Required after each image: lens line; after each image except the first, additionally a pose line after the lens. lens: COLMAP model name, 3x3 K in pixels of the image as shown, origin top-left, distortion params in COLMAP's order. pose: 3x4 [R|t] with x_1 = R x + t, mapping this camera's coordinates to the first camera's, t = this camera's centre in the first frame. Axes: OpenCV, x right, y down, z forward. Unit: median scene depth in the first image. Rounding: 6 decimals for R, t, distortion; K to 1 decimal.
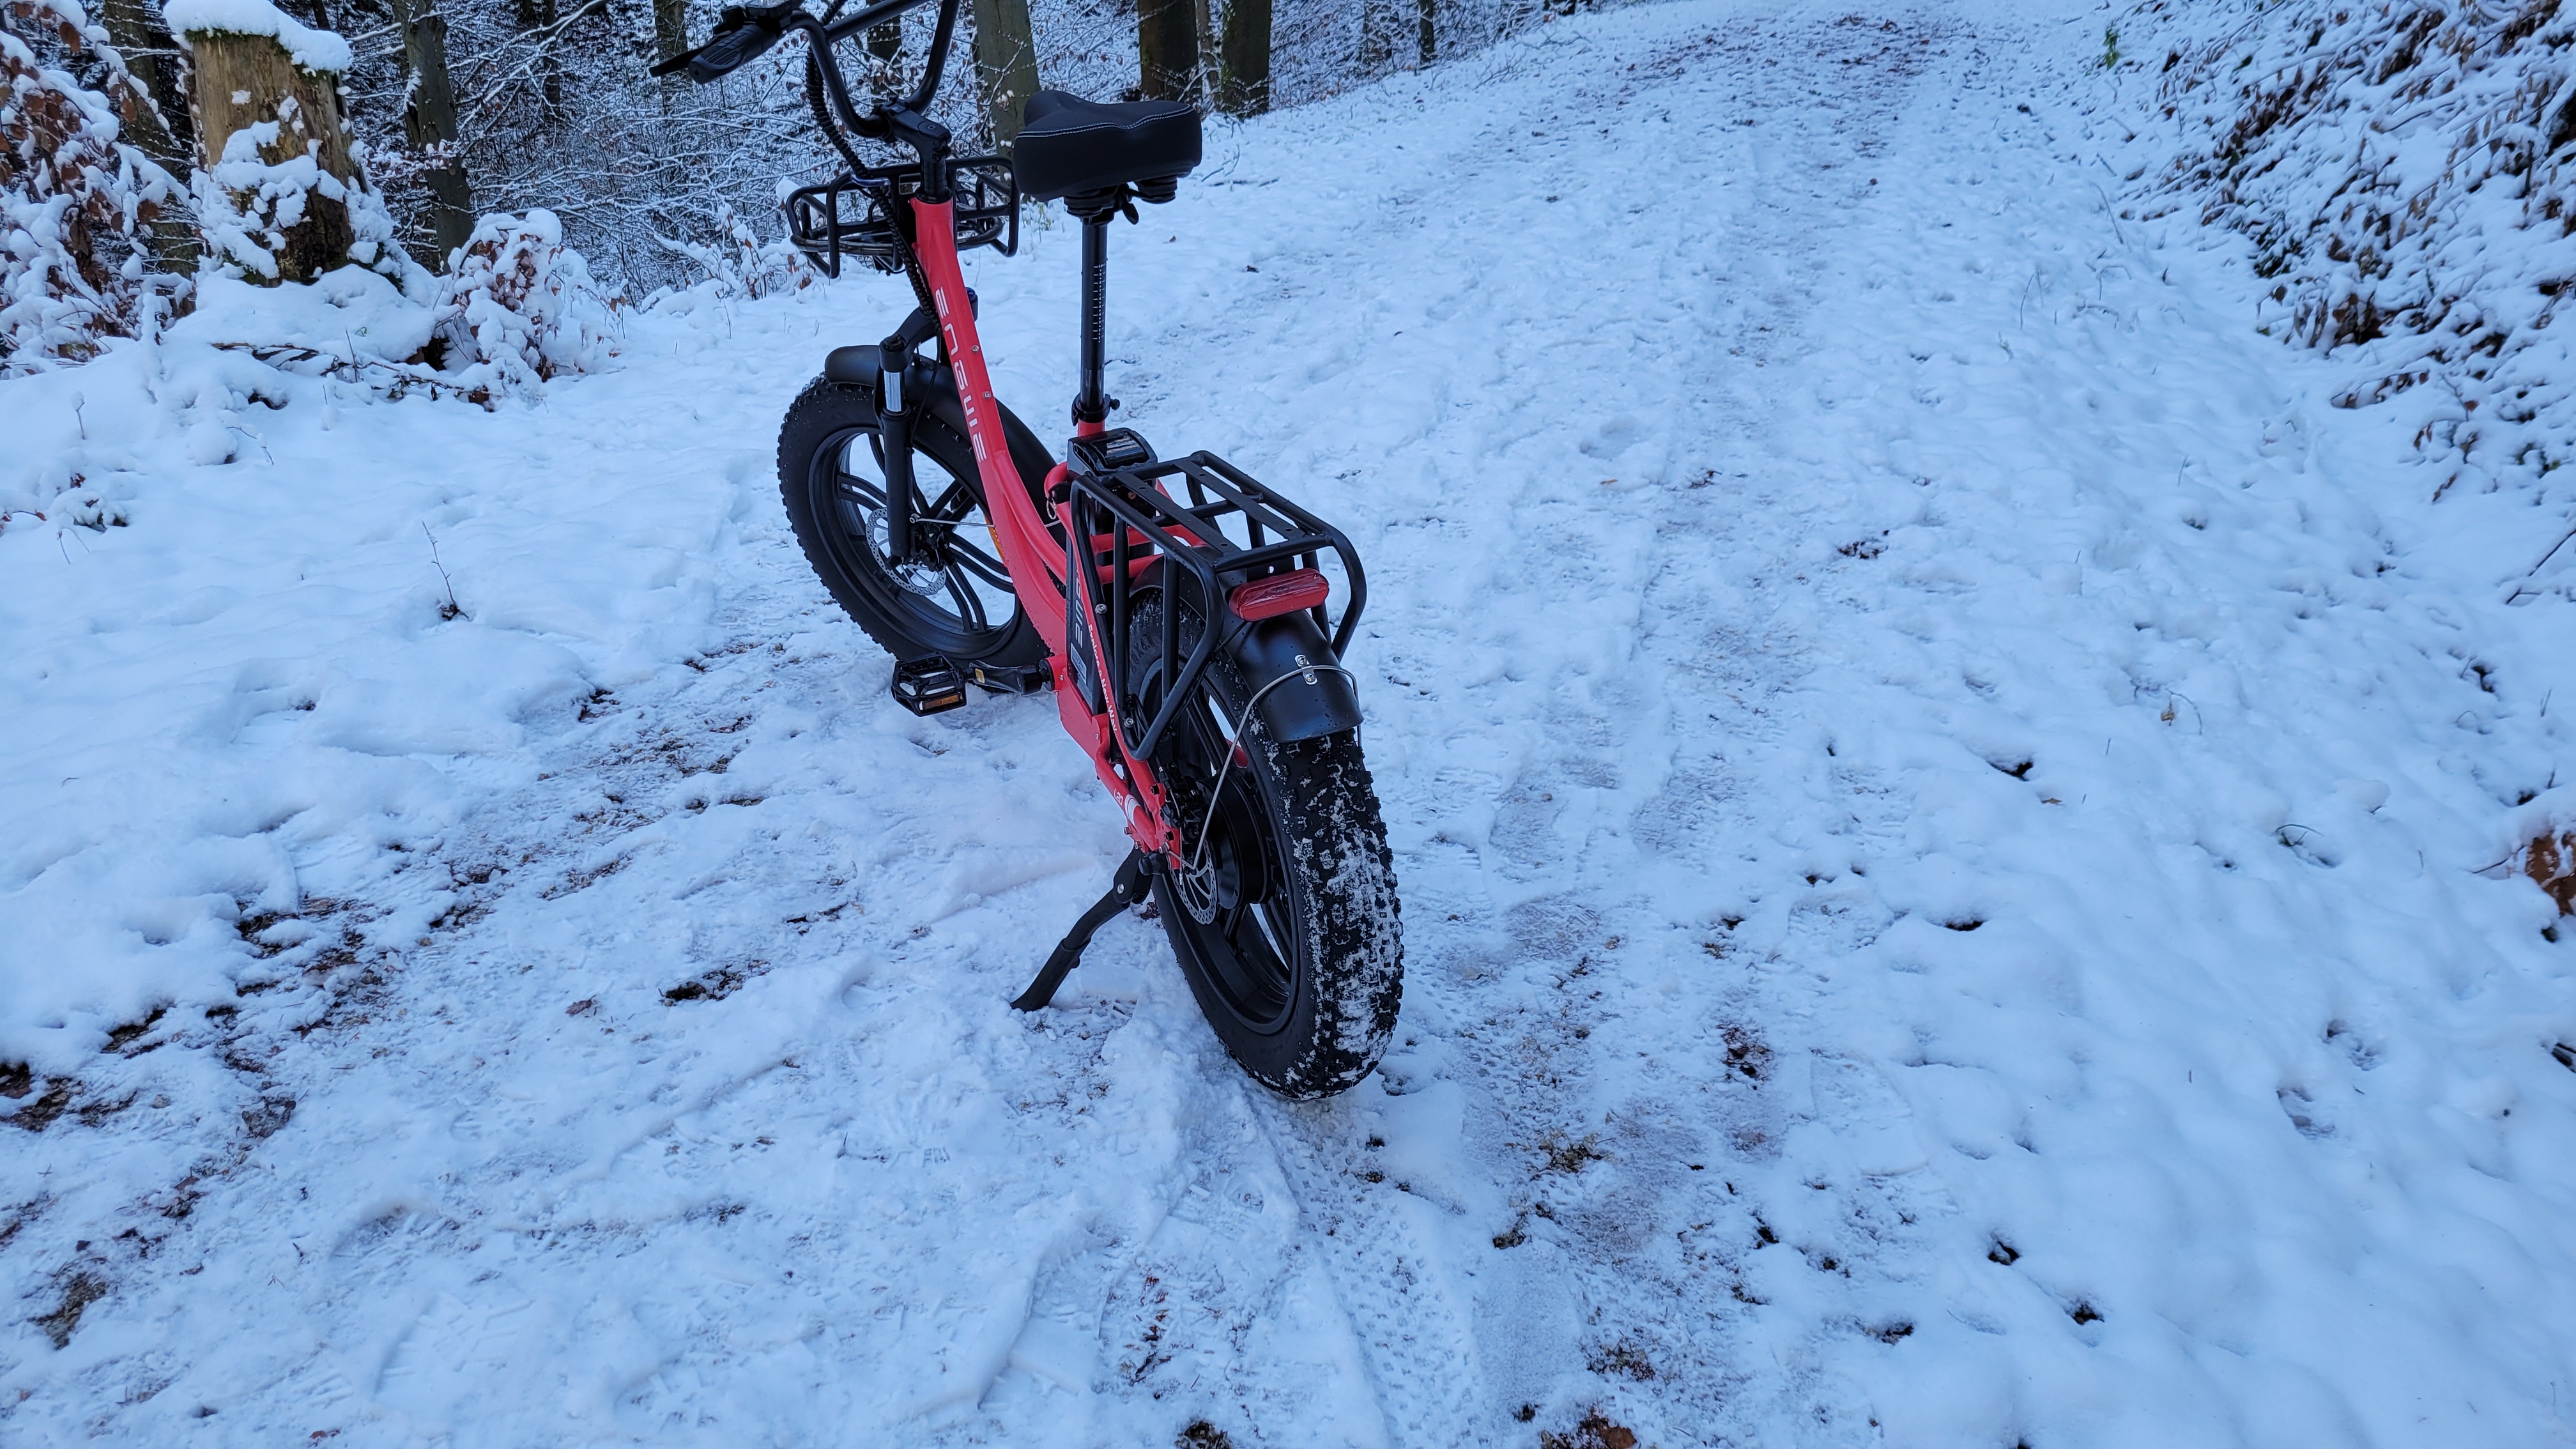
lens RADIAL K [[1883.4, 0, 1297.3], [0, 1883.4, 706.4], [0, 0, 1]] dist [0.009247, -0.006945]
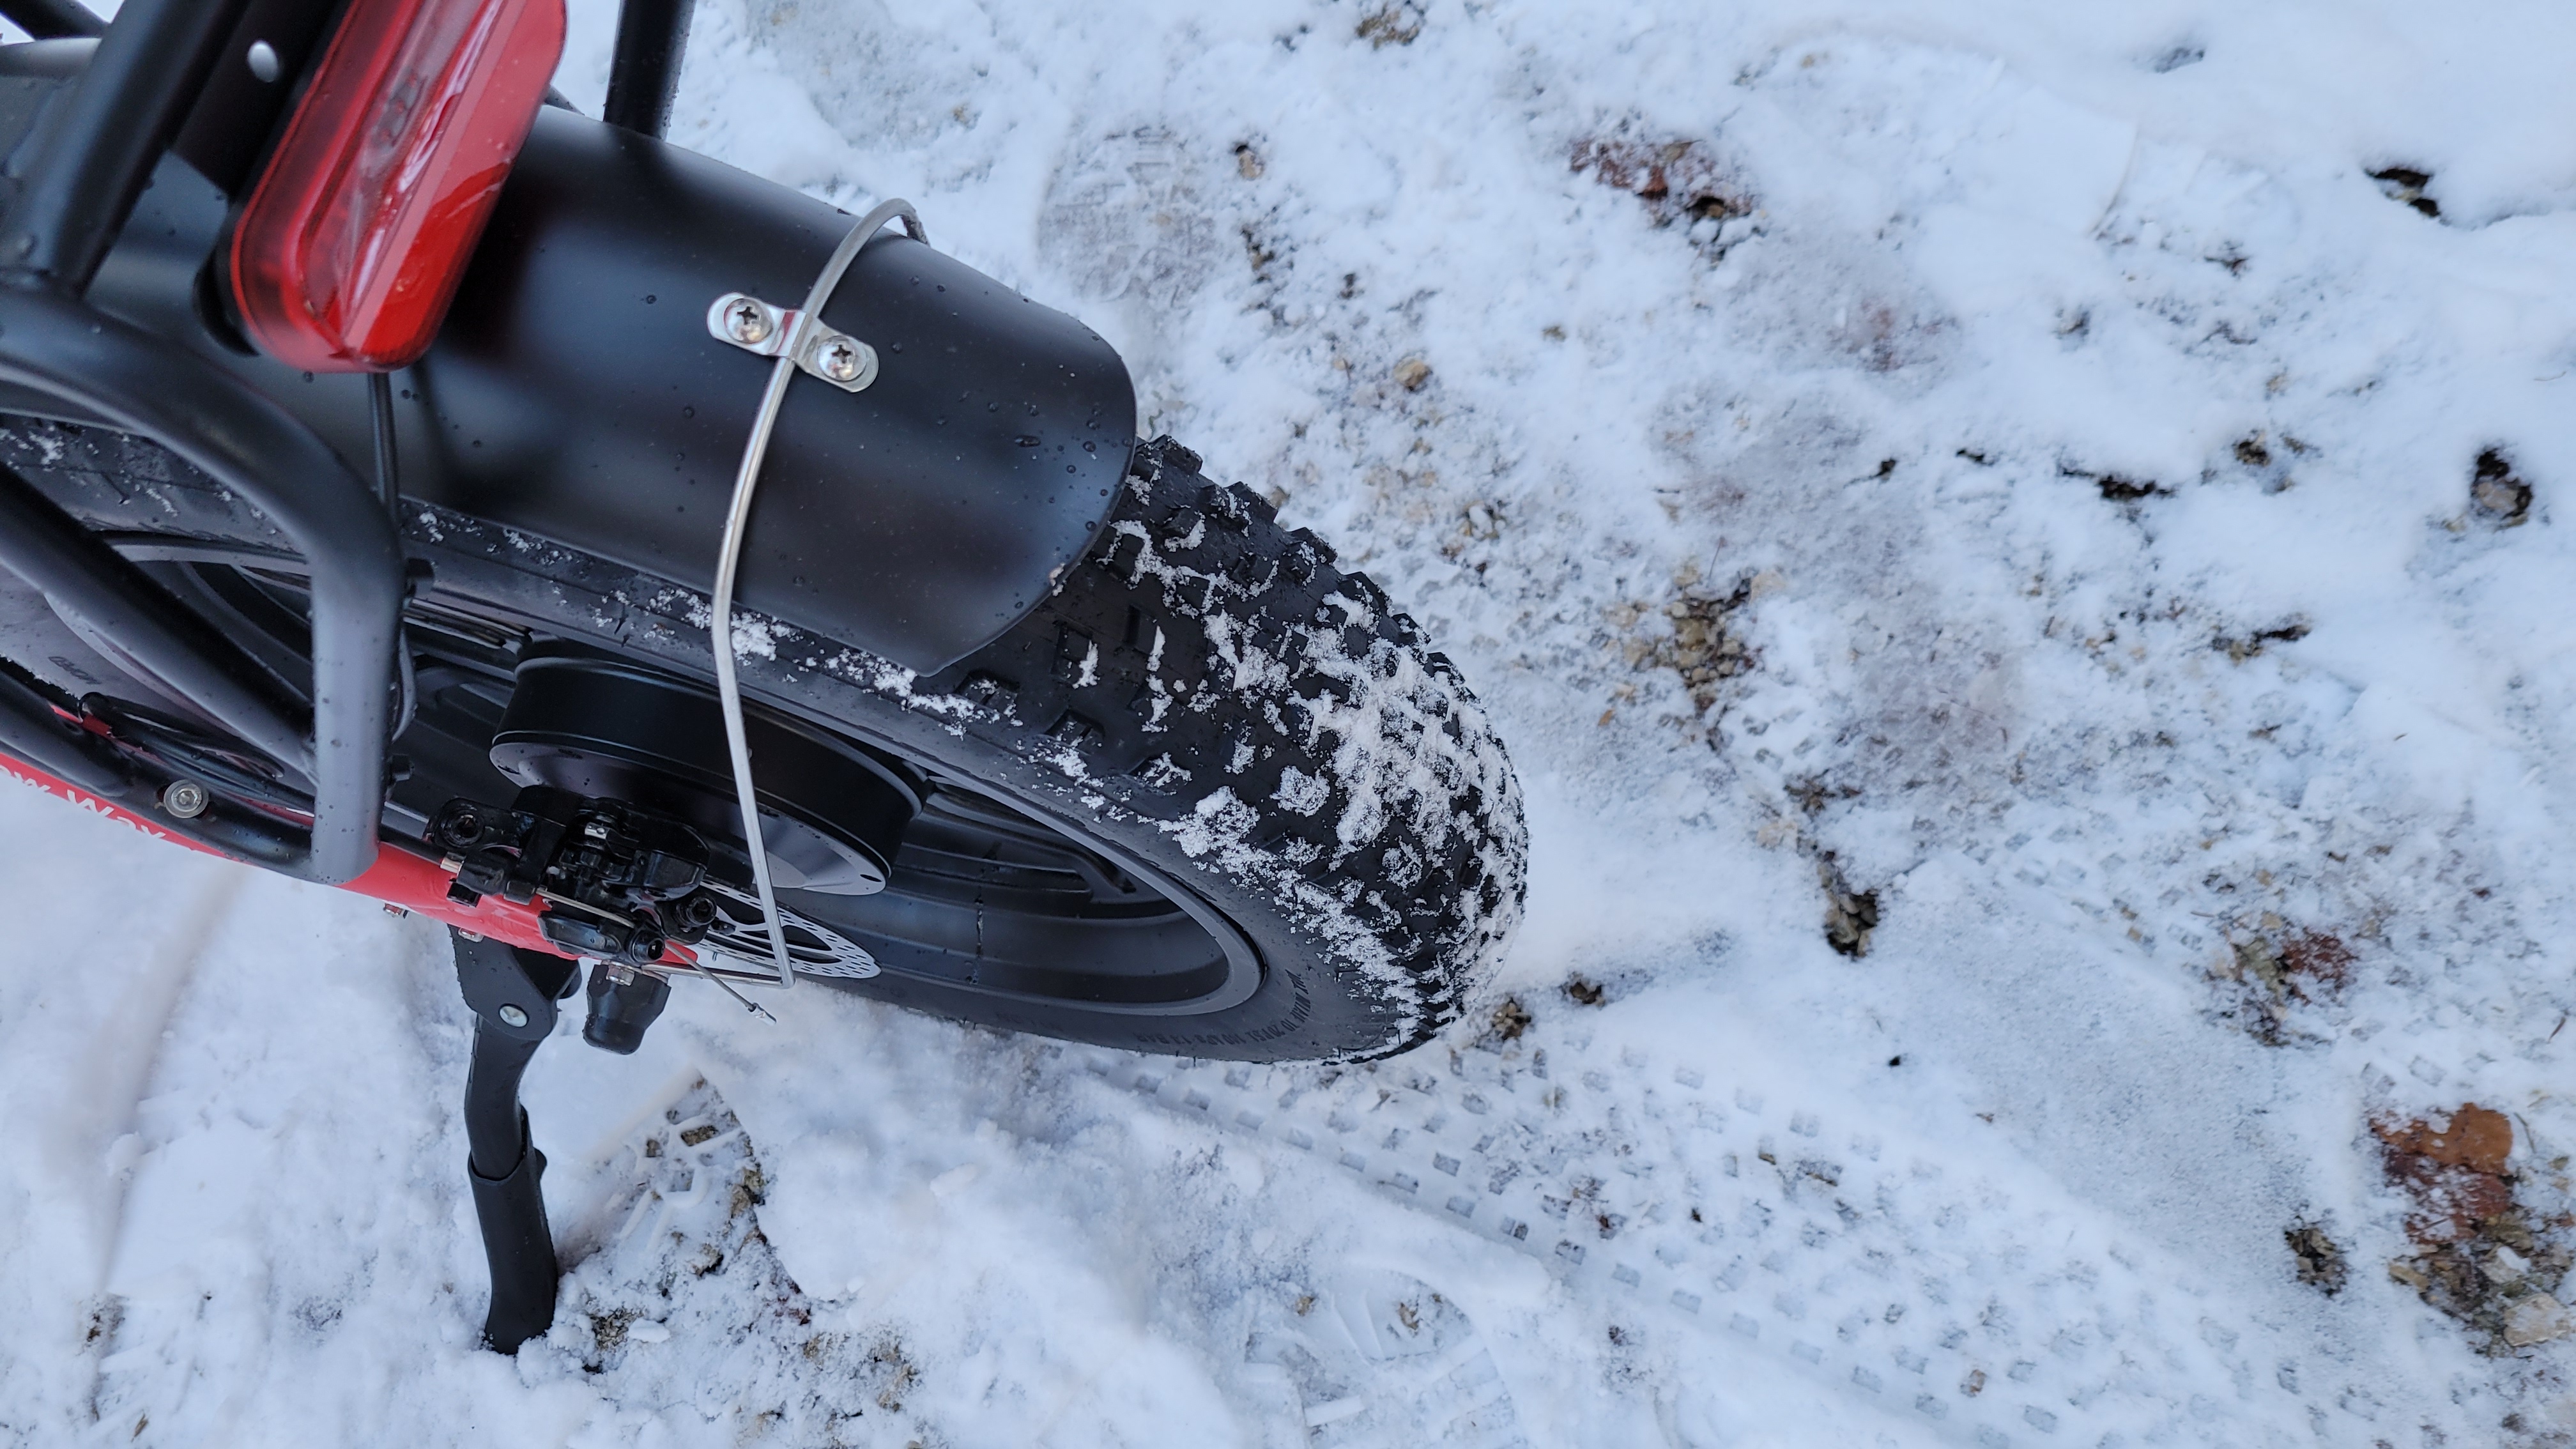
lens RADIAL K [[1924.4, 0, 1288.0], [0, 1924.4, 724.5], [0, 0, 1]] dist [0.026328, -0.002744]
pose [[0.656098, -0.729711, 0.192504, -0.023061], [0.516630, 0.620230, 0.590261, -0.065461], [-0.550117, -0.287816, 0.783922, 0.541184]]
